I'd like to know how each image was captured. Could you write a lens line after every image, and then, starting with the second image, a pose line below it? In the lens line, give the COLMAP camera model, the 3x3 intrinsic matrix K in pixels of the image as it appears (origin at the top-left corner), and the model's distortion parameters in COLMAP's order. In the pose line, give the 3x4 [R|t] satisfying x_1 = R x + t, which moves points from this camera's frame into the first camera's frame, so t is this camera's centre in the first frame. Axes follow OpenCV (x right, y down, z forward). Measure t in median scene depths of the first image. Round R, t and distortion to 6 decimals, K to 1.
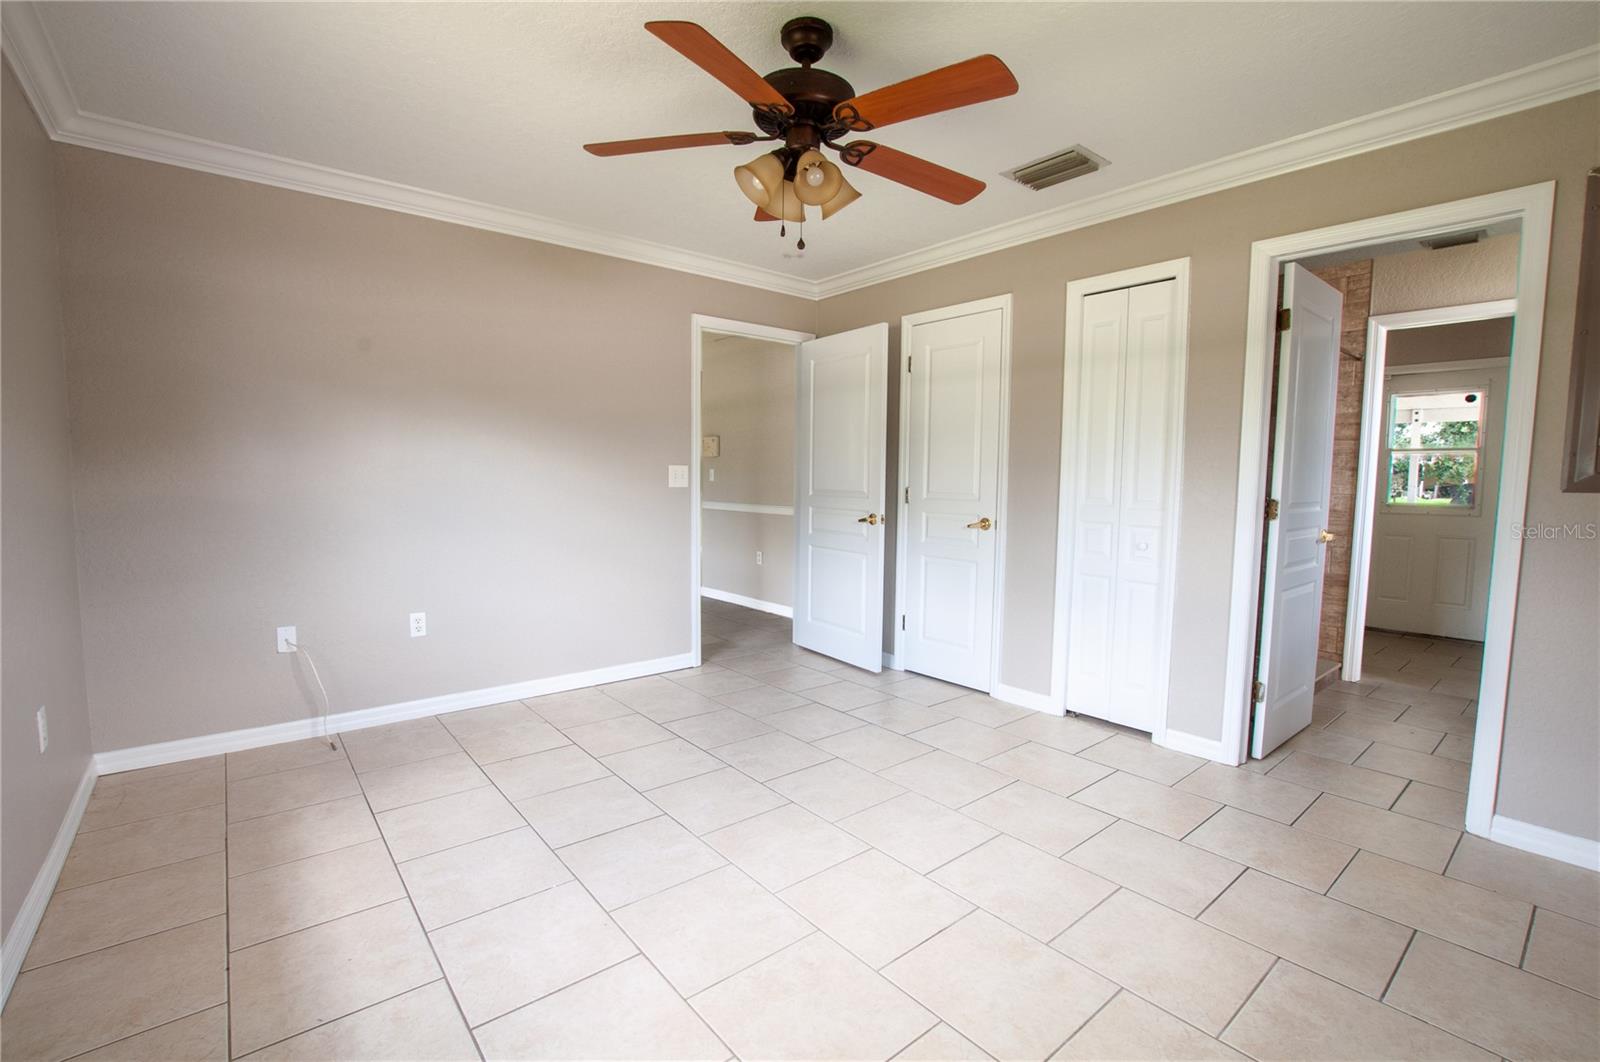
lens RADIAL K [[707.6, 0, 800.0], [0, 707.6, 531.0], [0, 0, 1]] dist [-0.001317, -0.000167]
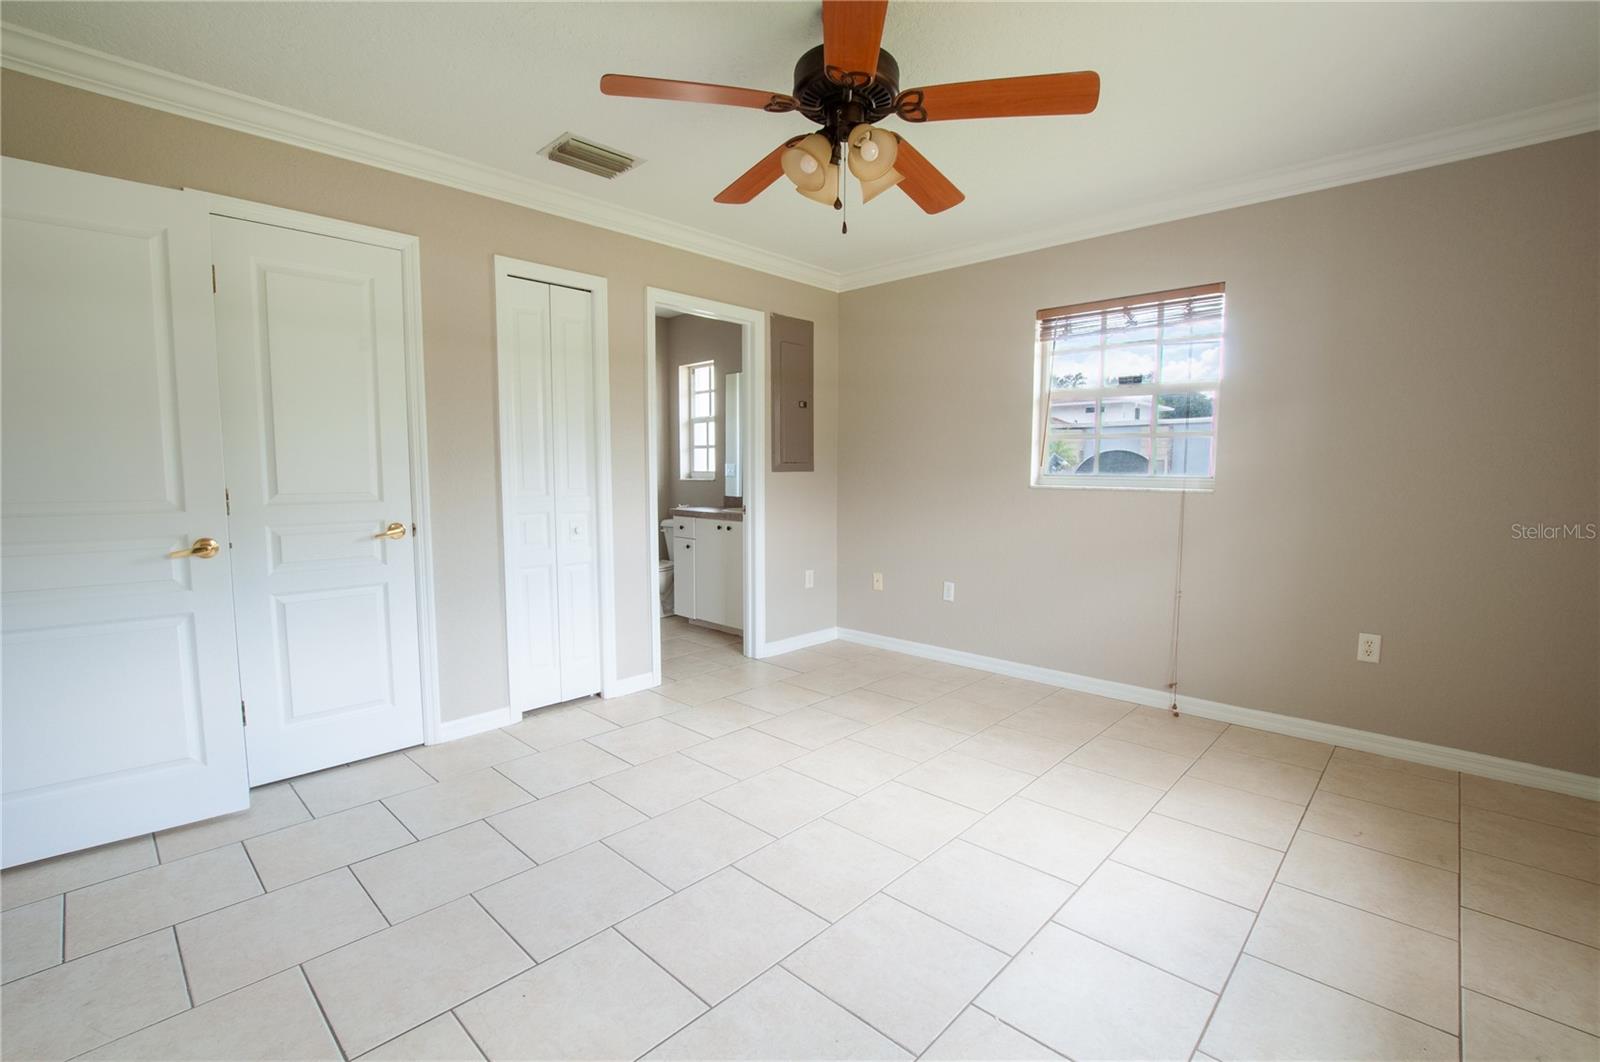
lens RADIAL K [[715.4, 0, 798.0], [0, 715.4, 526.6], [0, 0, 1]] dist [-0.000106, -0.000082]
pose [[-0.099601, -0.097839, 0.990206, -0.611221], [0.076468, 0.991458, 0.105654, -0.070553], [-0.992085, 0.086242, -0.091269, 0.726669]]
